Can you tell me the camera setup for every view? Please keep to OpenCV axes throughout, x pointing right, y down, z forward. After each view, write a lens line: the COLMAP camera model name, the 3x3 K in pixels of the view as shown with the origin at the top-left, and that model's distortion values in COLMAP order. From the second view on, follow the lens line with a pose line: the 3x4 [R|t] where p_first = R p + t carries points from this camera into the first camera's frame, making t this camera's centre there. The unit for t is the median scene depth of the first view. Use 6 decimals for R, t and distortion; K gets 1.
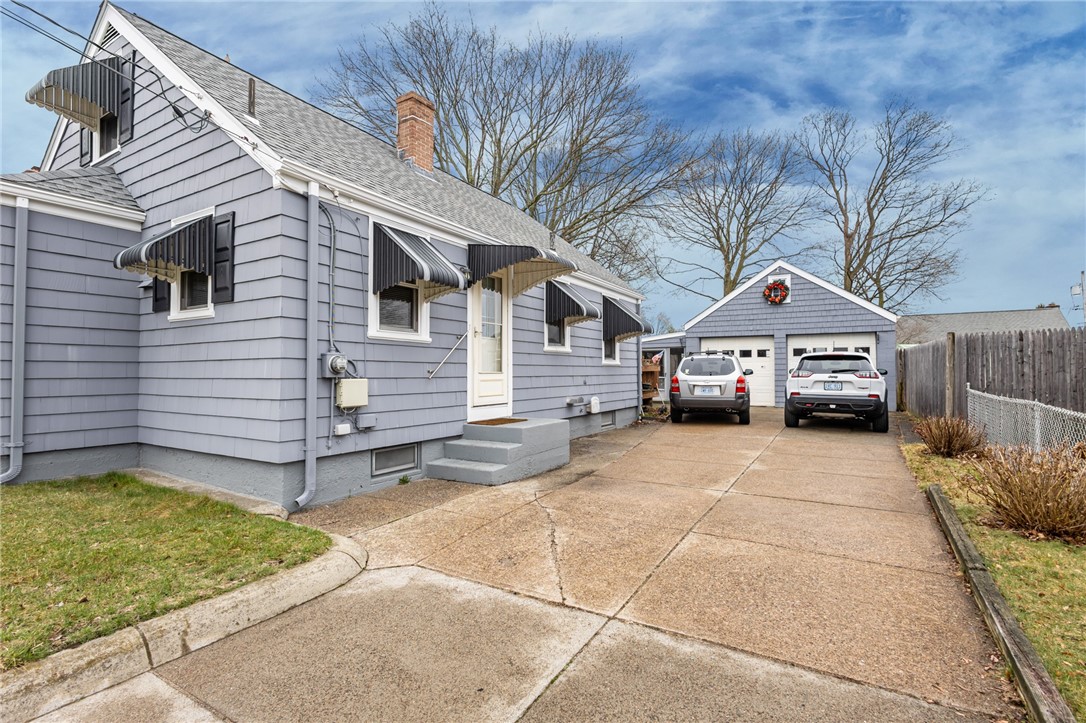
lens RADIAL K [[492.4, 0, 543.0], [0, 492.4, 361.5], [0, 0, 1]] dist [0.011941, -0.000520]
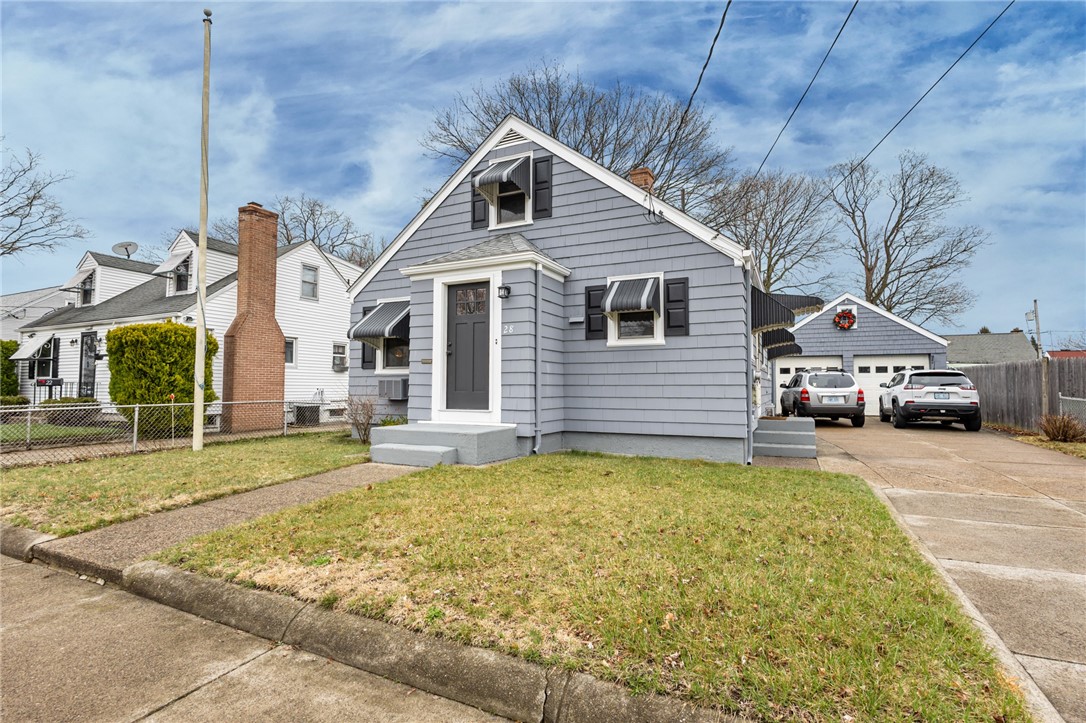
lens RADIAL K [[504.5, 0, 543.0], [0, 504.5, 361.5], [0, 0, 1]] dist [0.016228, 0.000102]
pose [[0.995985, 0.008192, 0.089143, -0.391401], [-0.005442, 0.999503, -0.031043, 0.004067], [-0.089353, 0.030433, 0.995535, -0.170481]]
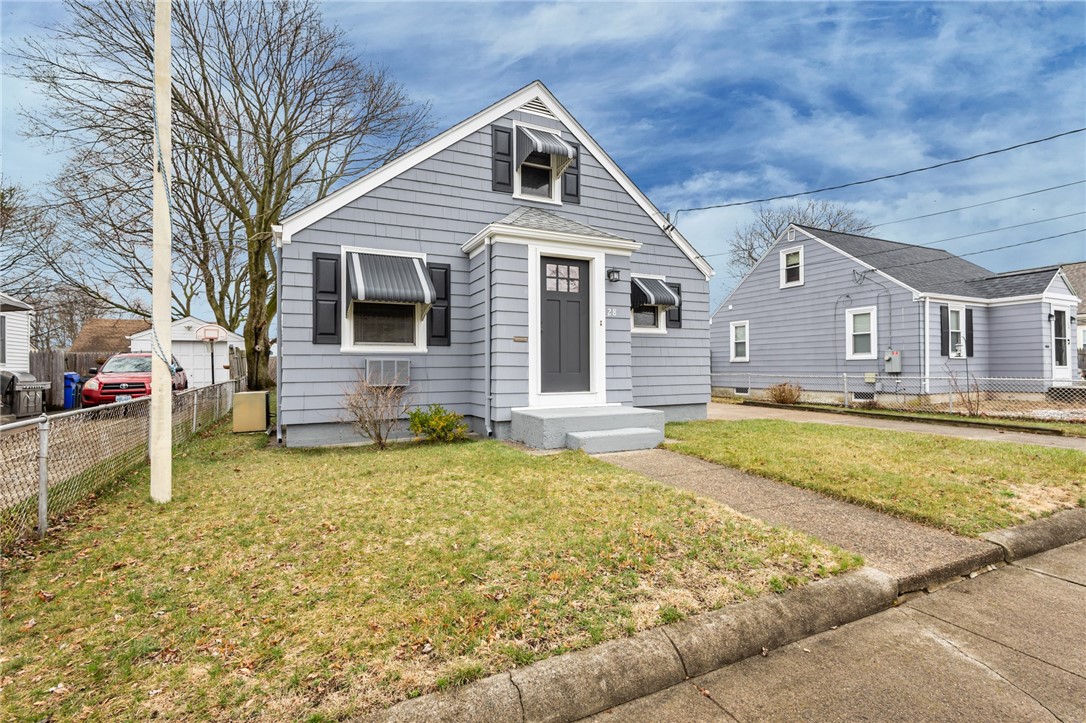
lens RADIAL K [[492.4, 0, 543.0], [0, 492.4, 361.5], [0, 0, 1]] dist [0.011941, -0.000520]
pose [[0.560425, 0.010715, 0.828136, -0.840040], [-0.012264, 0.999914, -0.004638, 0.010509], [-0.828115, -0.007557, 0.560508, 0.107463]]
